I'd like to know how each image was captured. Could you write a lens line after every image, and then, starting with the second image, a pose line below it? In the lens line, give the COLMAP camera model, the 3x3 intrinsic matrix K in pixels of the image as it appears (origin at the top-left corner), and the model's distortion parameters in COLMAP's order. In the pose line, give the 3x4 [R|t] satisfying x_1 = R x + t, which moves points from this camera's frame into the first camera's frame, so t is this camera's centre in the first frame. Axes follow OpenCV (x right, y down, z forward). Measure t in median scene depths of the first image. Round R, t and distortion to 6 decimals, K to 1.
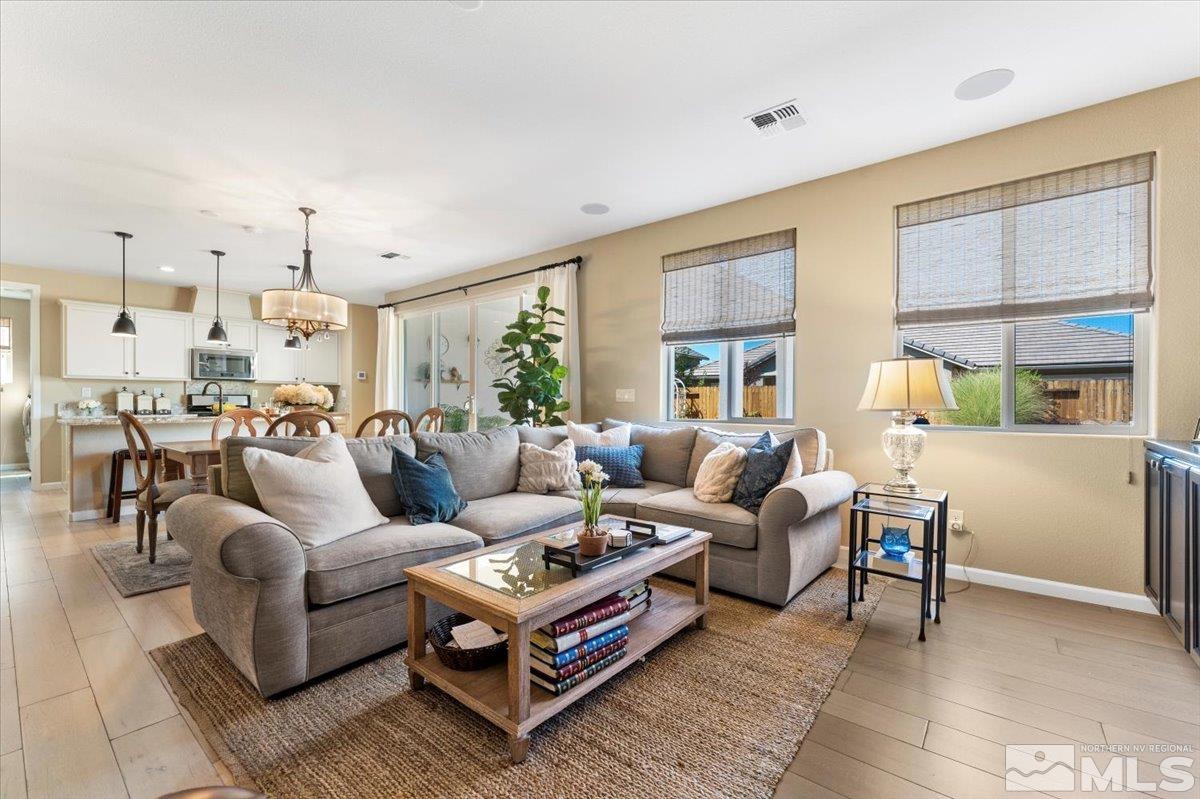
lens RADIAL K [[497.2, 0, 596.2], [0, 497.2, 403.6], [0, 0, 1]] dist [0.004009, -0.000139]
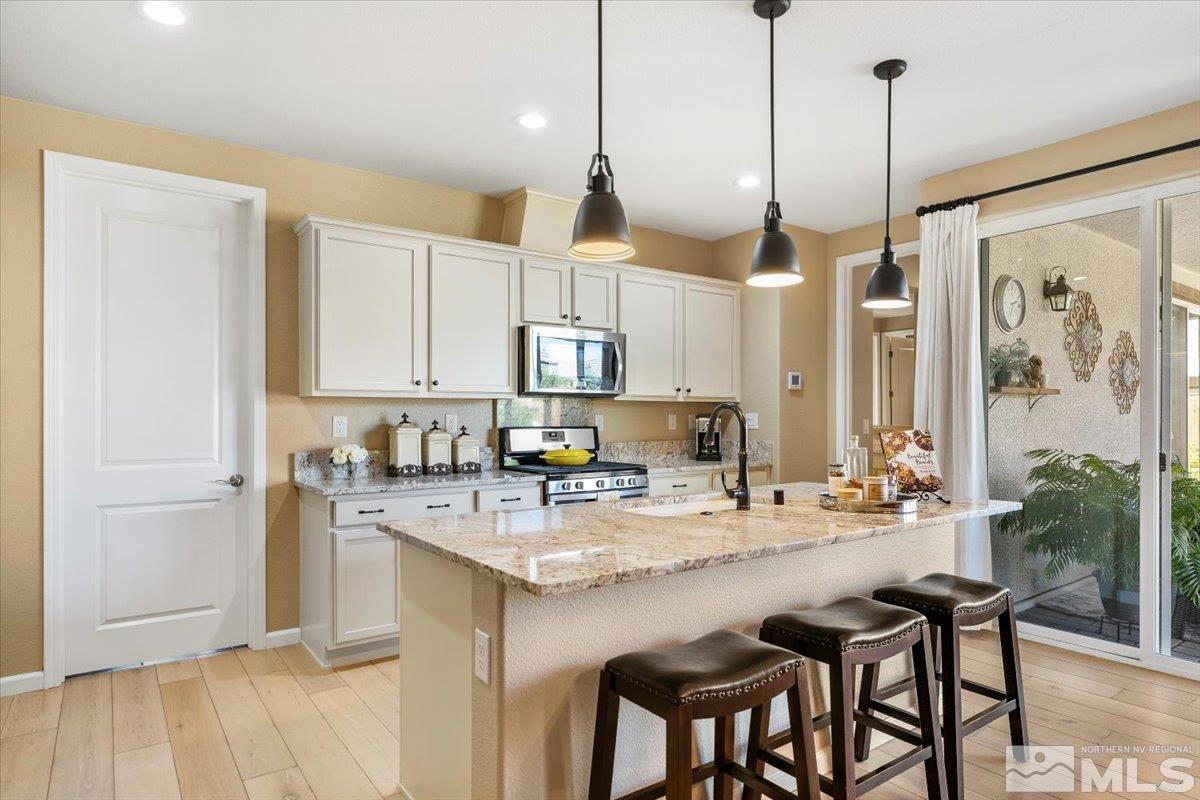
lens RADIAL K [[682.9, 0, 603.4], [0, 682.9, 410.9], [0, 0, 1]] dist [0.000974, 0.002437]
pose [[0.969077, -0.006497, -0.246673, -0.653658], [0.003558, 0.999917, -0.012358, -0.029497], [0.246733, 0.011099, 0.969020, 0.471938]]
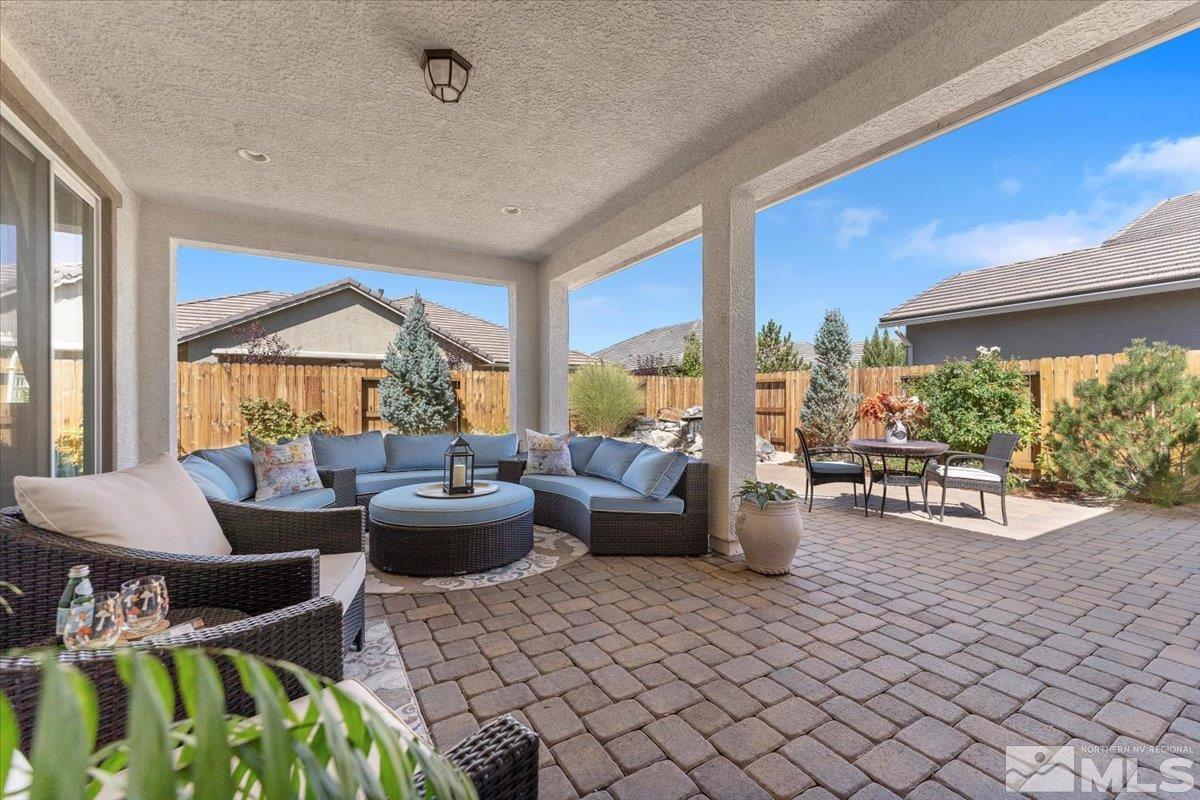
lens RADIAL K [[497.2, 0, 603.4], [0, 497.2, 400.0], [0, 0, 1]] dist [0.004009, -0.000139]
pose [[0.338848, -0.002926, 0.940837, -0.268034], [0.007172, 0.999974, 0.000526, 0.015532], [-0.940814, 0.006570, 0.338860, 1.147919]]
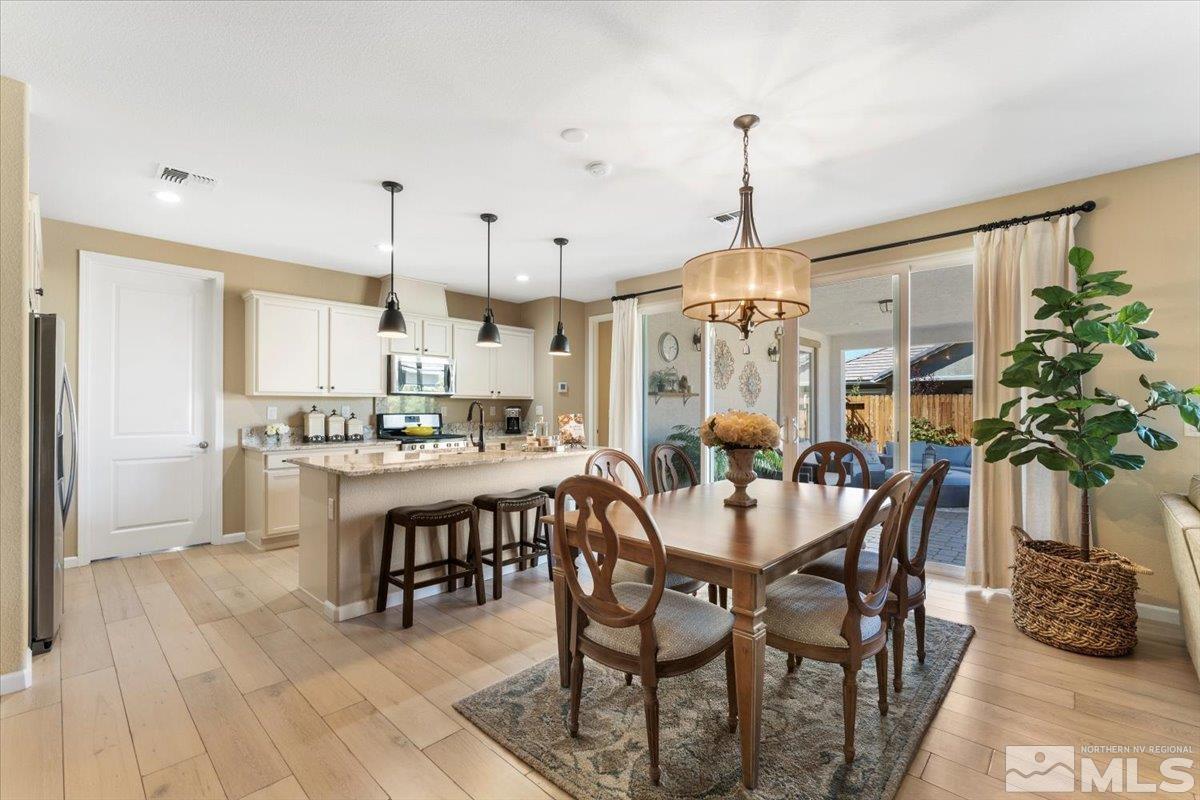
lens RADIAL K [[513.3, 0, 604.3], [0, 513.3, 403.2], [0, 0, 1]] dist [-0.000264, -0.000484]
pose [[0.998271, -0.003225, -0.058690, -0.479375], [0.002475, 0.999914, -0.012844, -0.027467], [0.058726, 0.012676, 0.998194, 0.253038]]
